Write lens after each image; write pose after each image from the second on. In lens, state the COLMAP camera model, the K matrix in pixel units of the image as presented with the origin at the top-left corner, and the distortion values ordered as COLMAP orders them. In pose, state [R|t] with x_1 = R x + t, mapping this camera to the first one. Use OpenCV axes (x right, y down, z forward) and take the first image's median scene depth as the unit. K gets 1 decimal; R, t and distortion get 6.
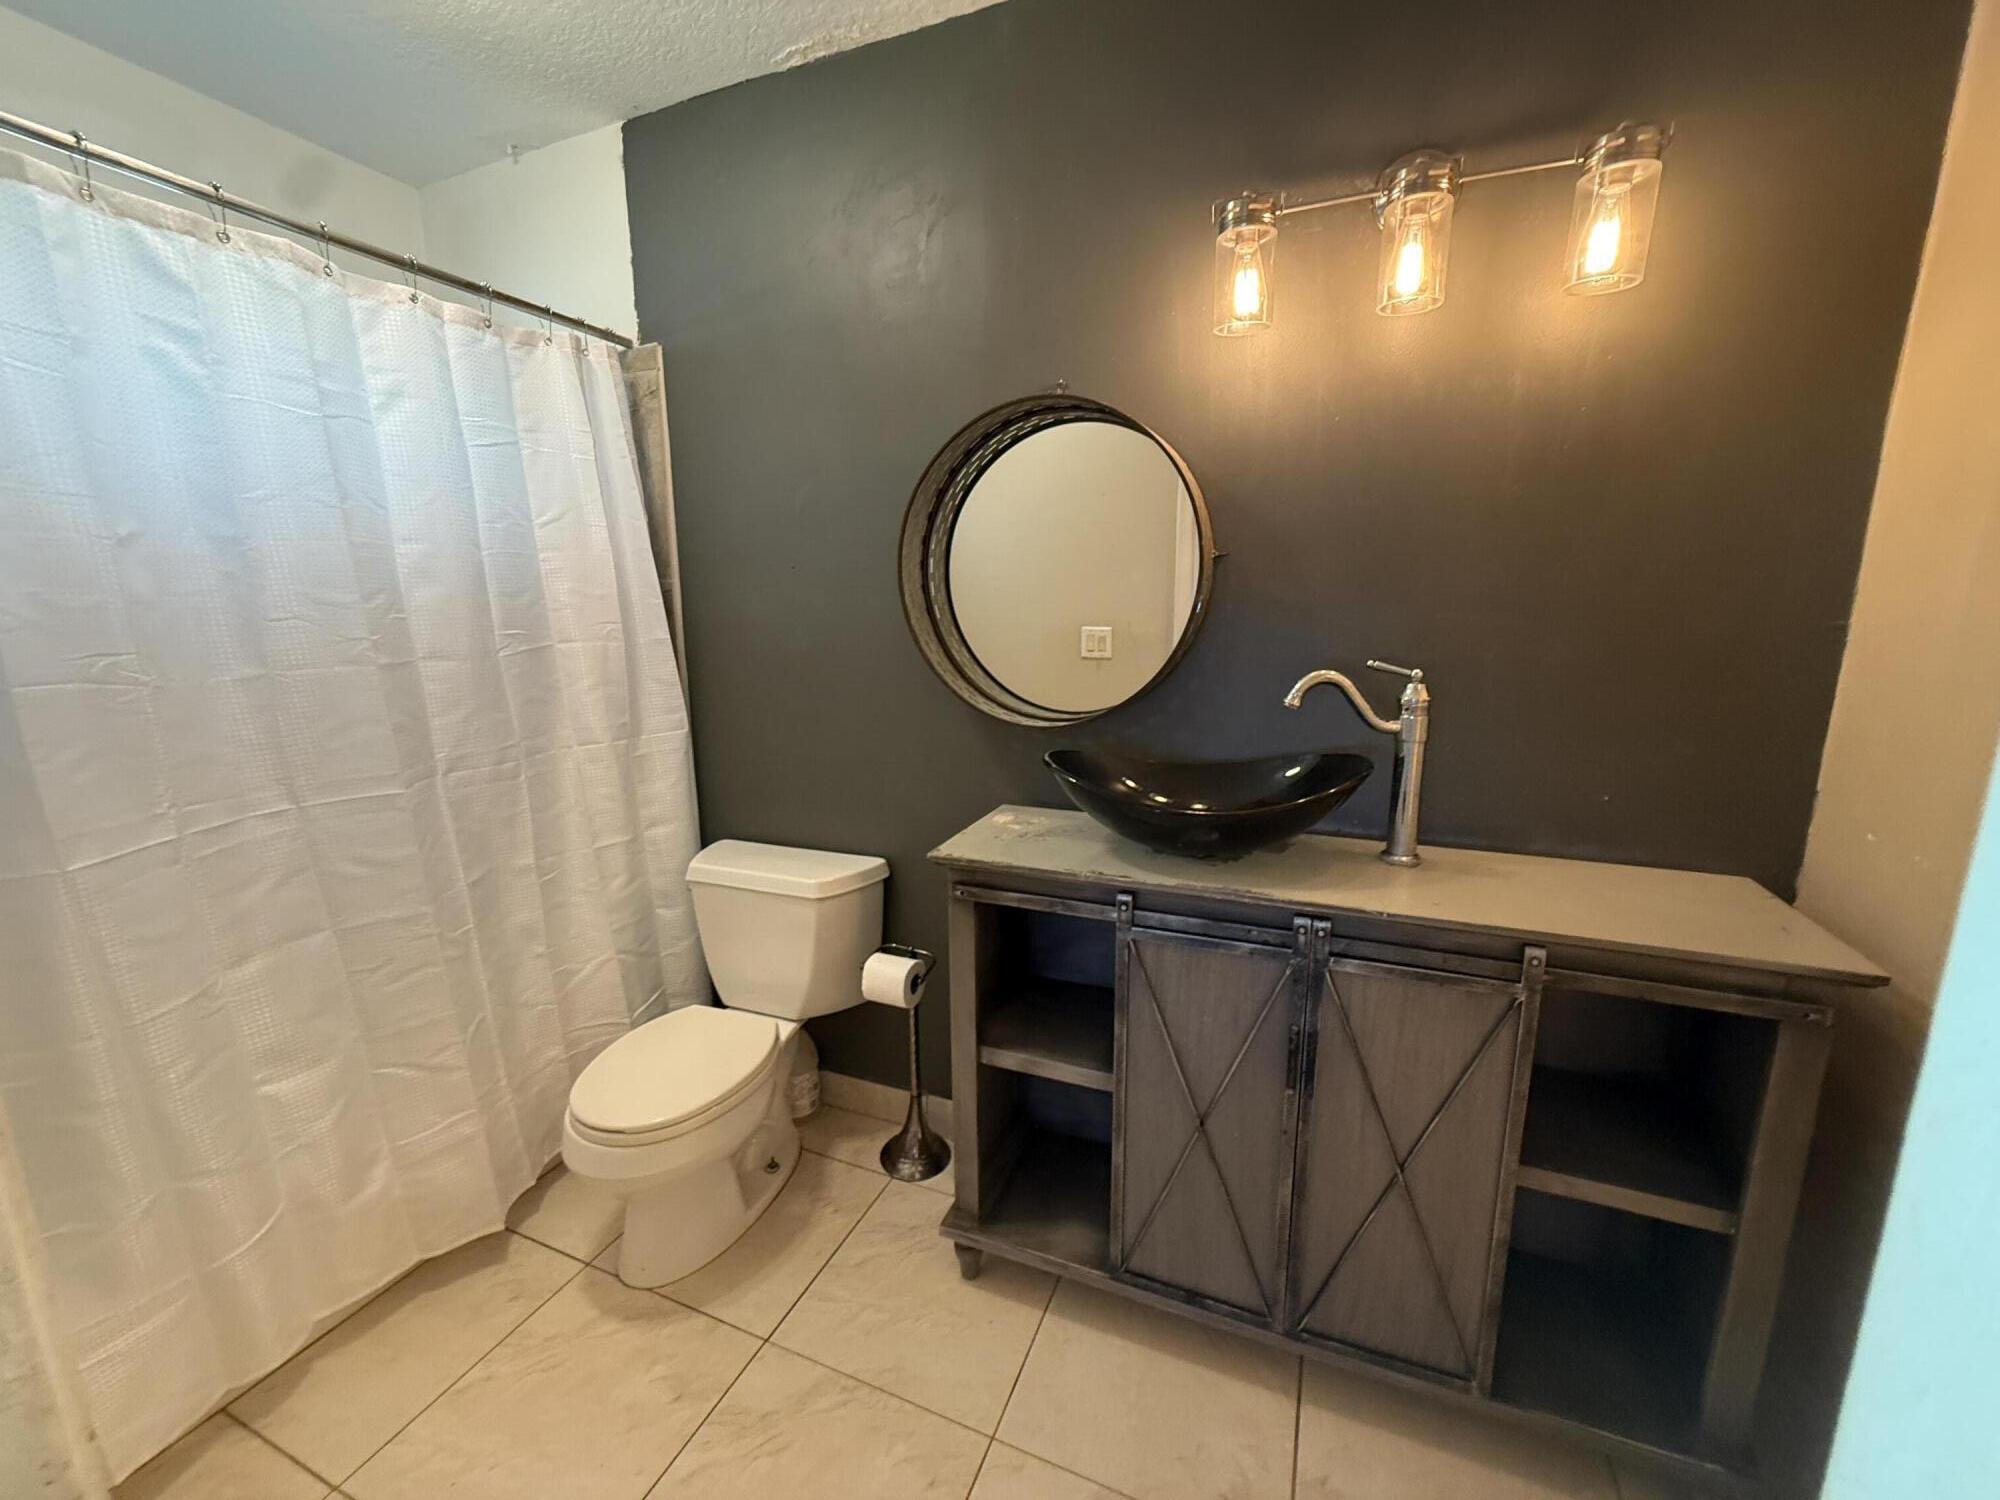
lens RADIAL K [[796.7, 0, 1000.0], [0, 796.7, 750.0], [0, 0, 1]] dist [0.003022, 0.000190]
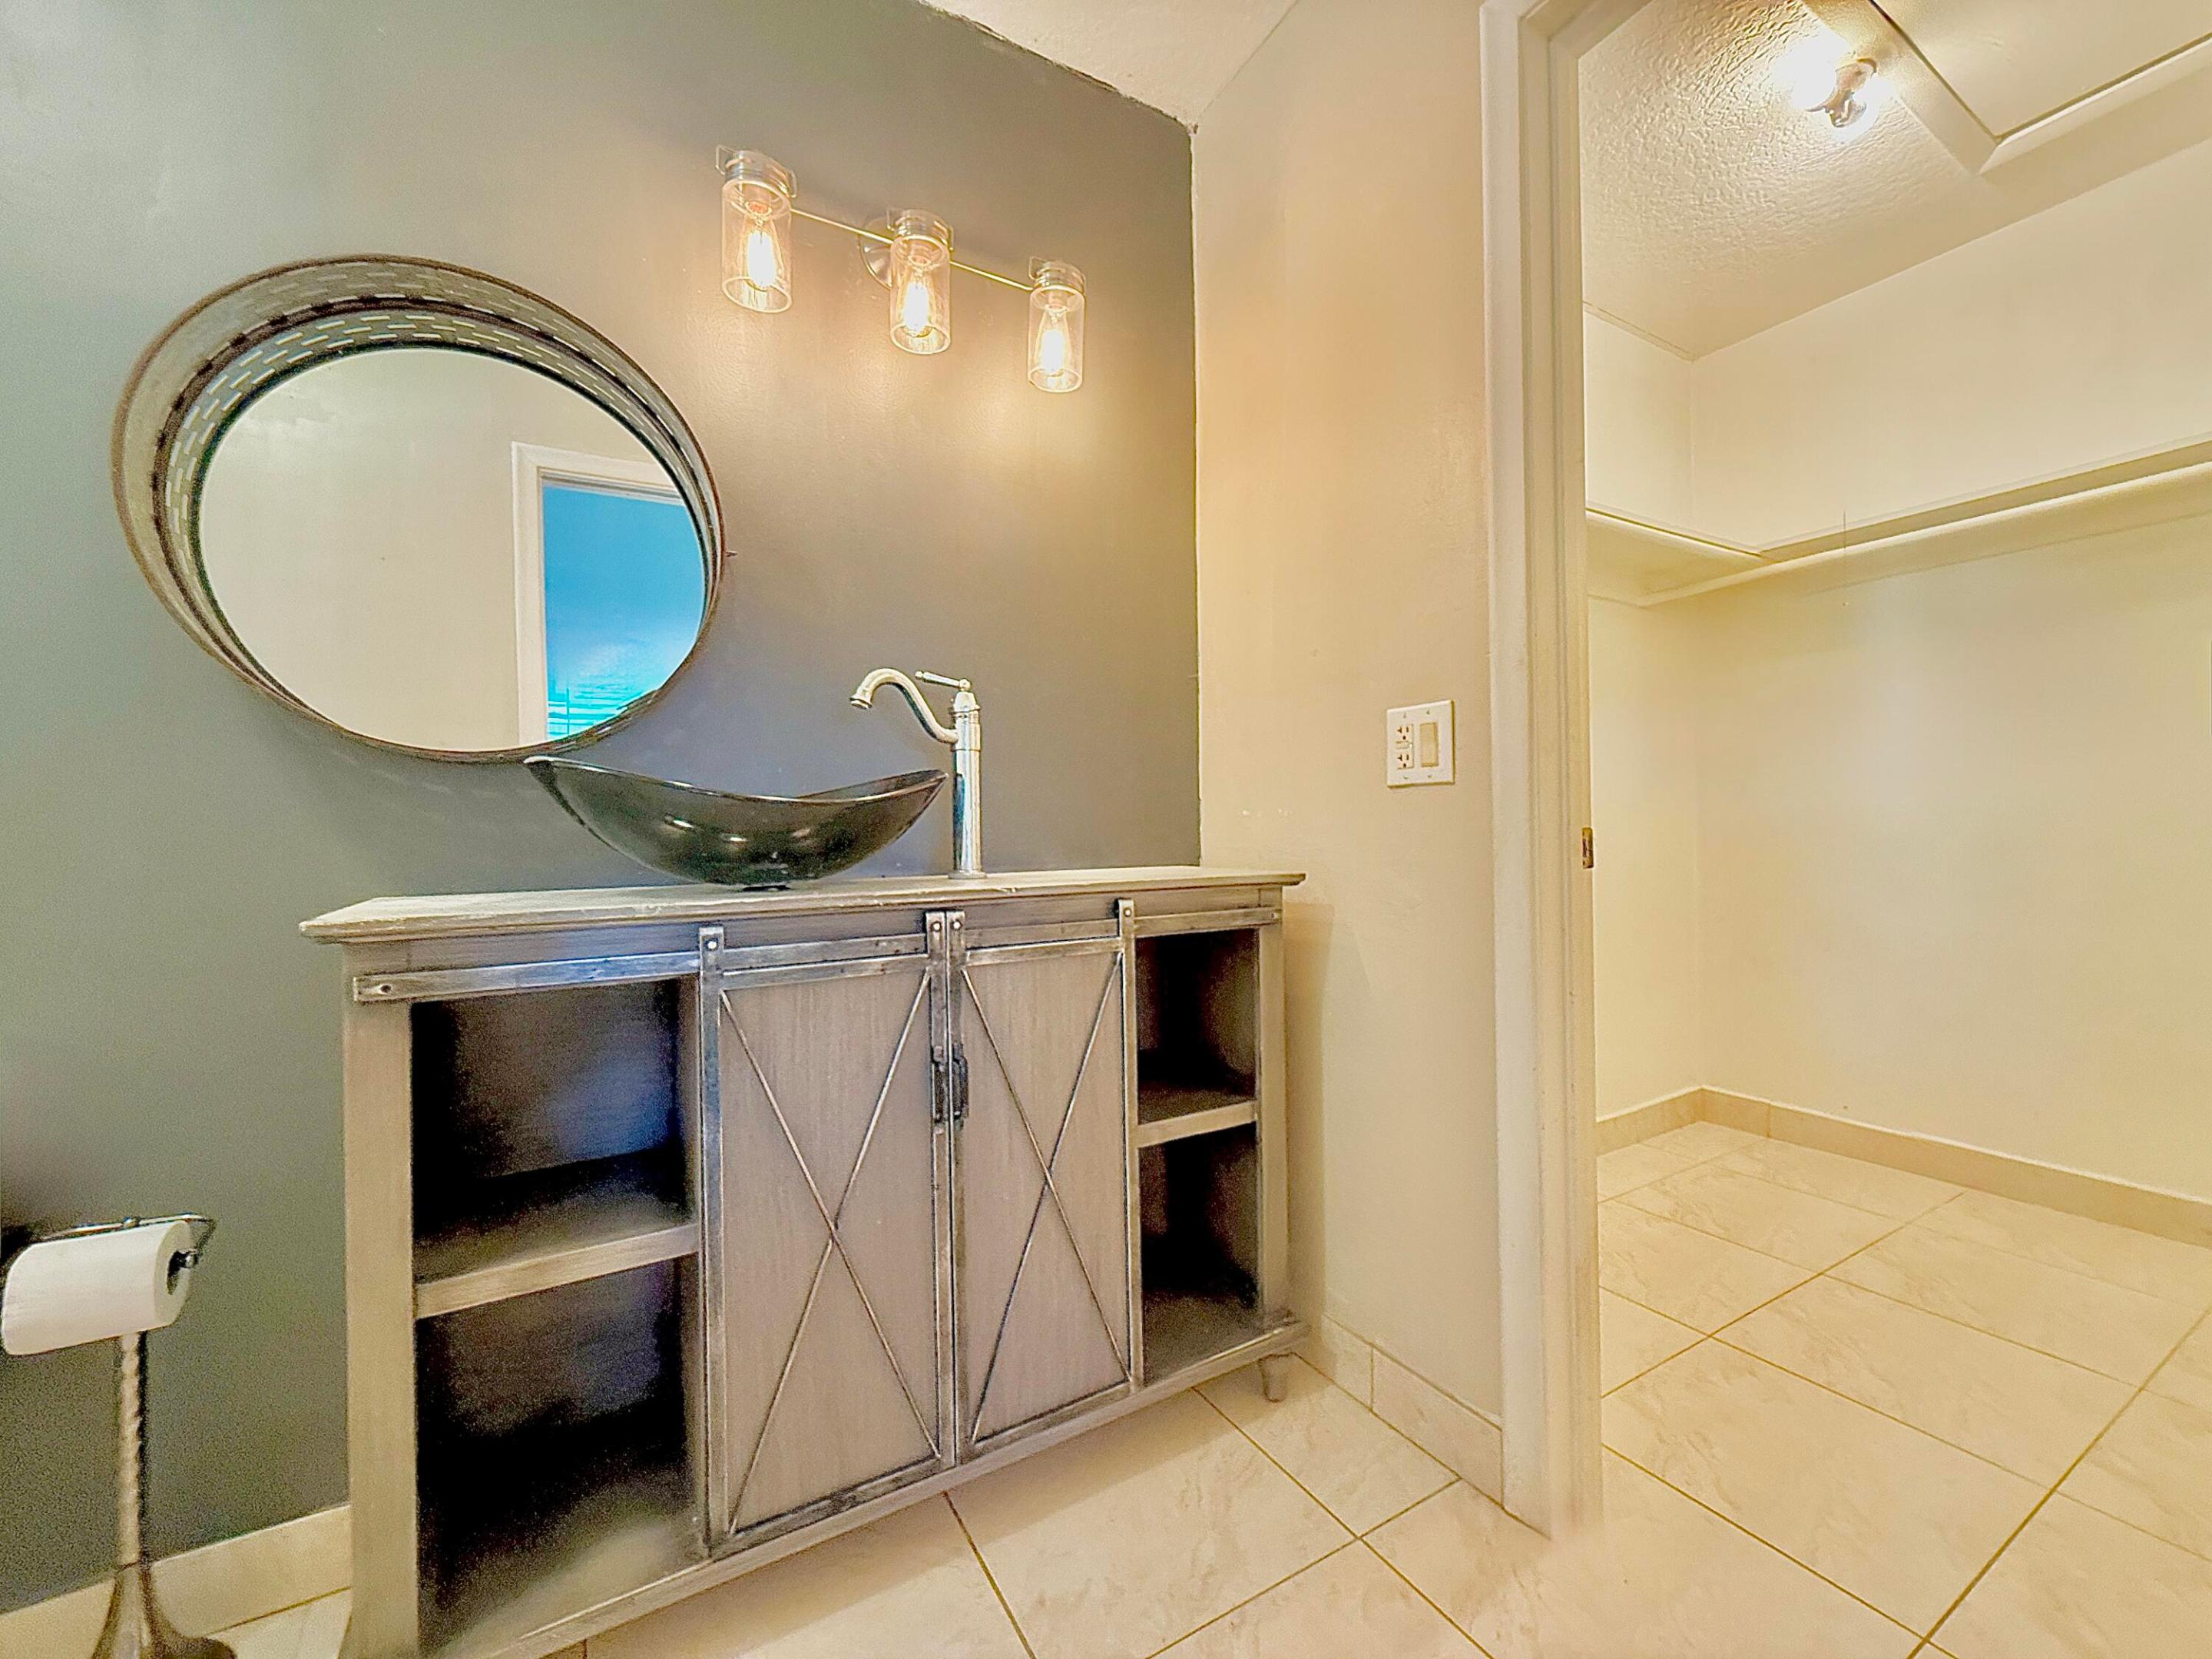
lens RADIAL K [[886.8, 0, 1113.8], [0, 886.8, 829.5], [0, 0, 1]] dist [0.001234, -0.000160]
pose [[0.596566, -0.001348, 0.802563, -0.266173], [0.163733, 0.979171, -0.120063, 0.252430], [-0.785685, 0.203031, 0.584361, 0.240584]]
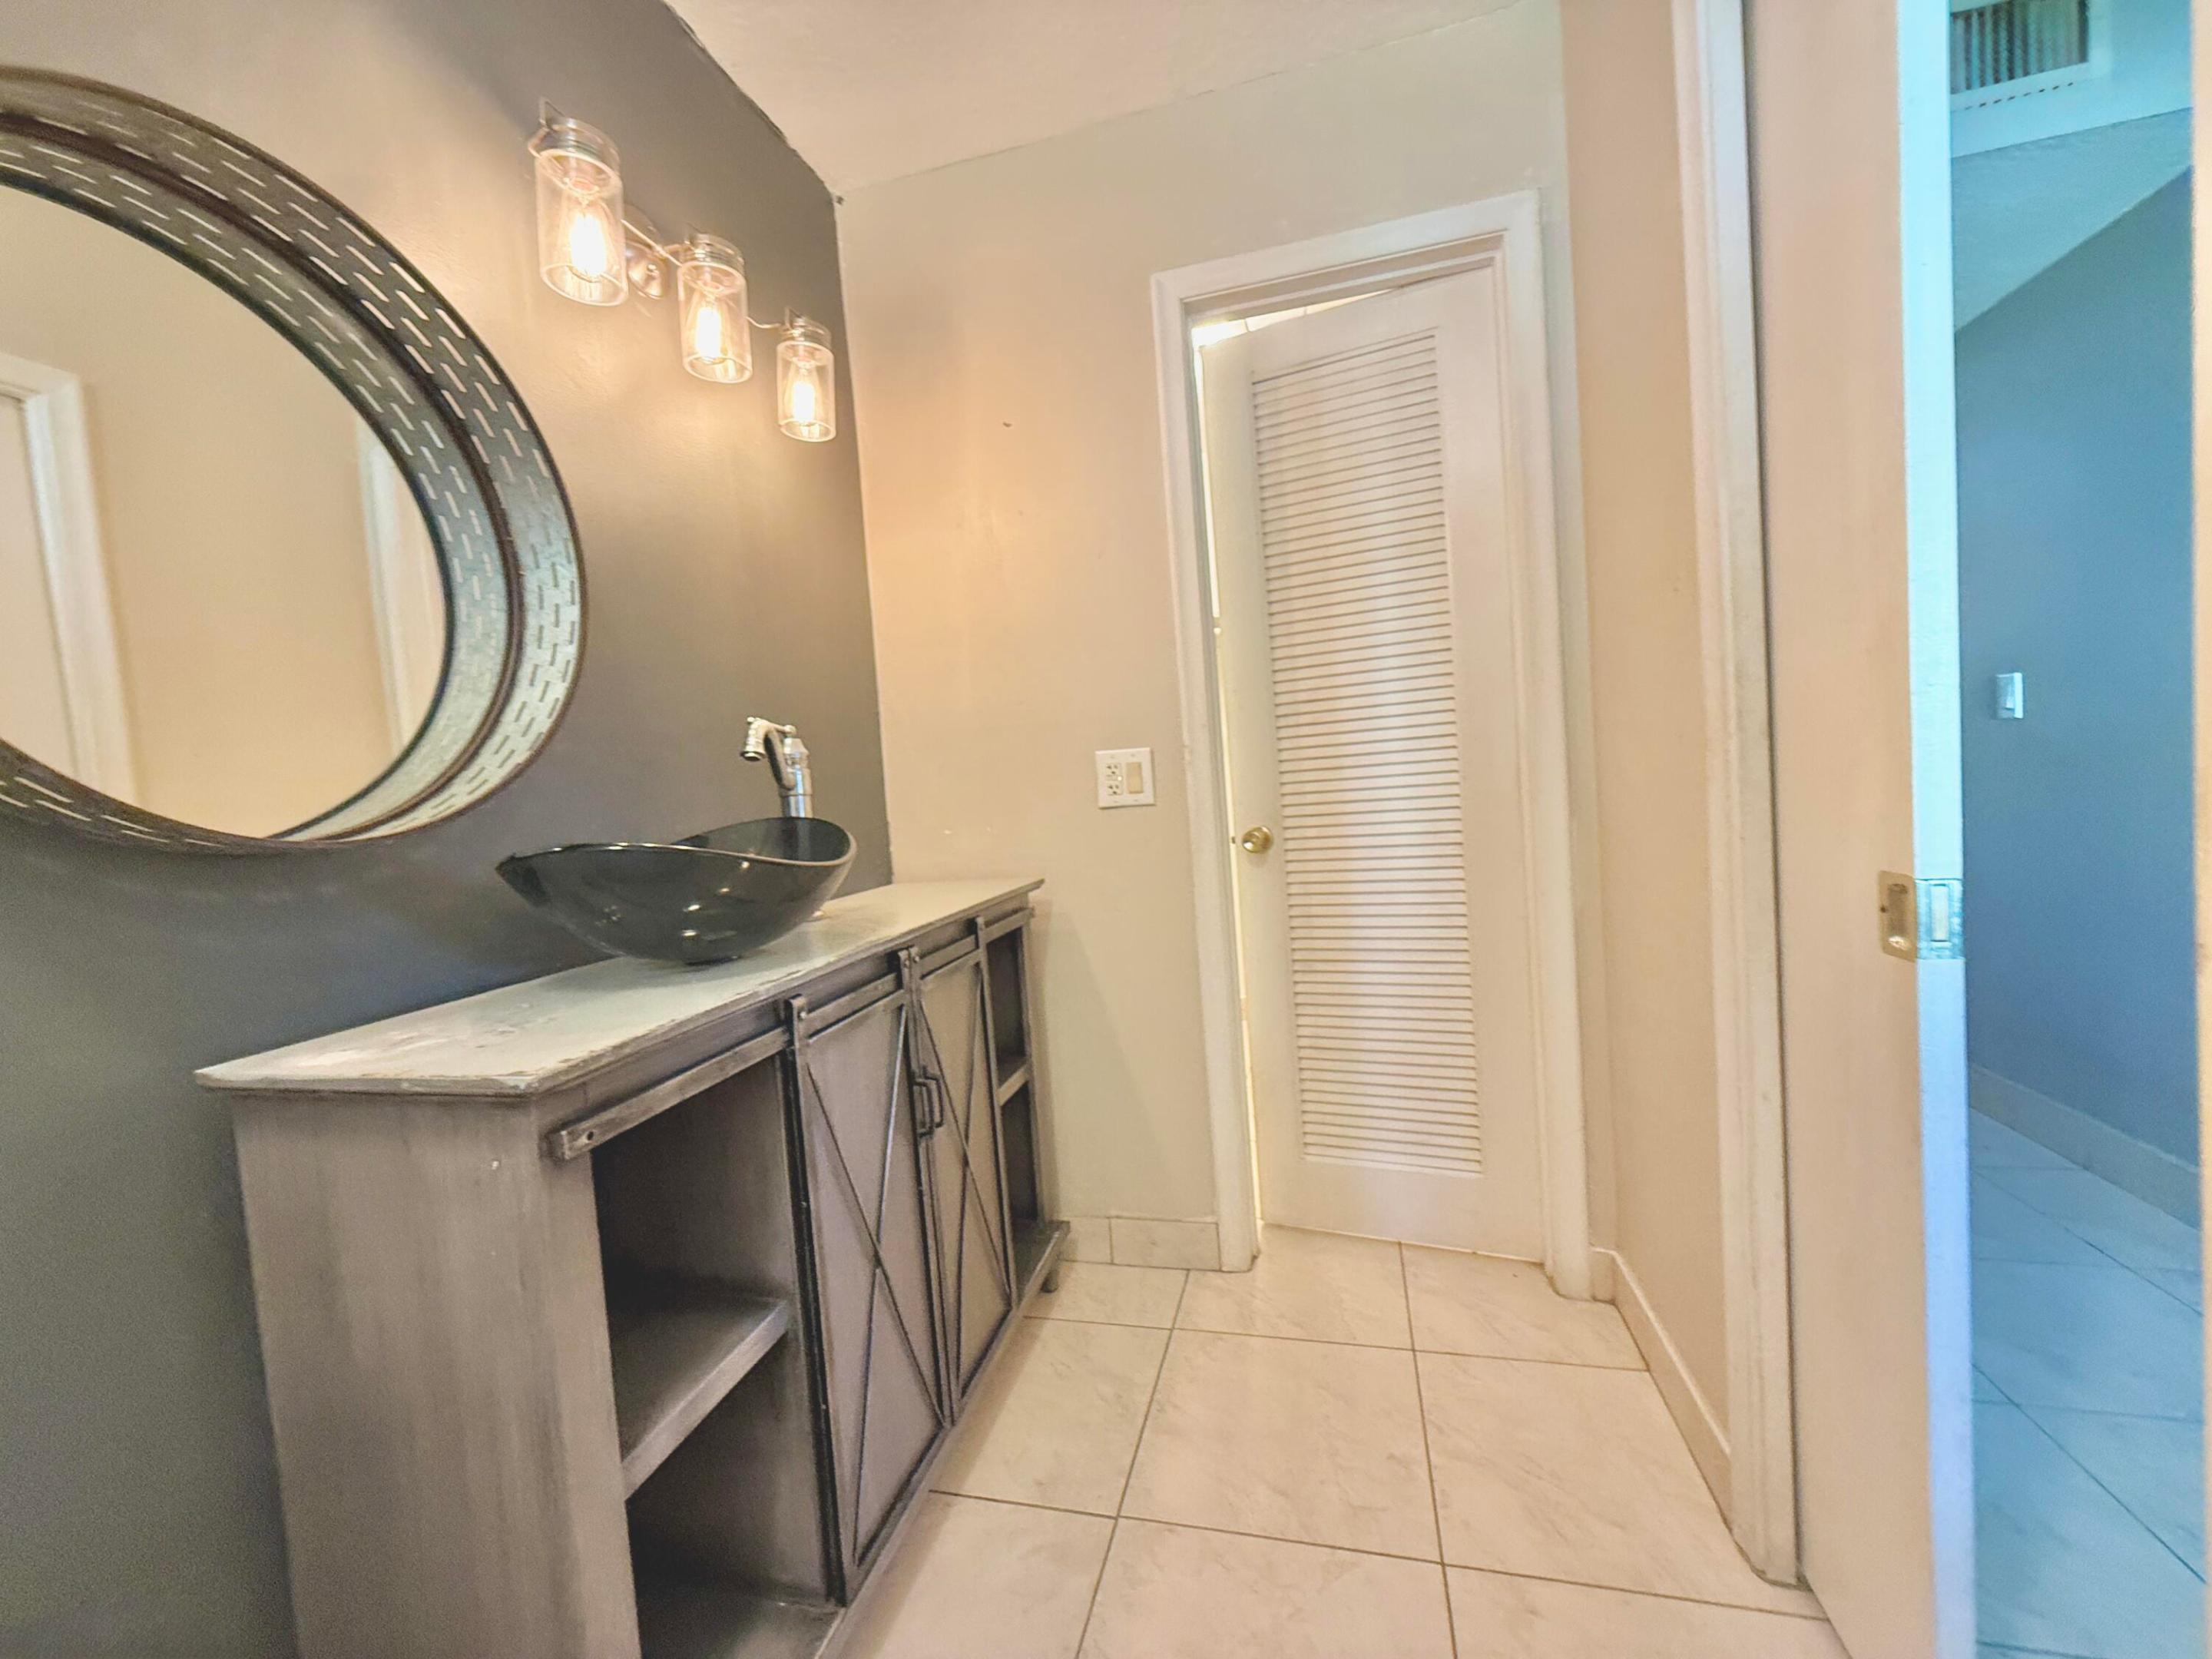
lens RADIAL K [[881.1, 0, 1106.0], [0, 881.1, 829.5], [0, 0, 1]] dist [0.003022, 0.000190]
pose [[-0.142485, -0.033846, 0.989218, -0.661388], [0.260371, 0.962935, 0.070450, 0.053749], [-0.954937, 0.267602, -0.128391, 0.804769]]
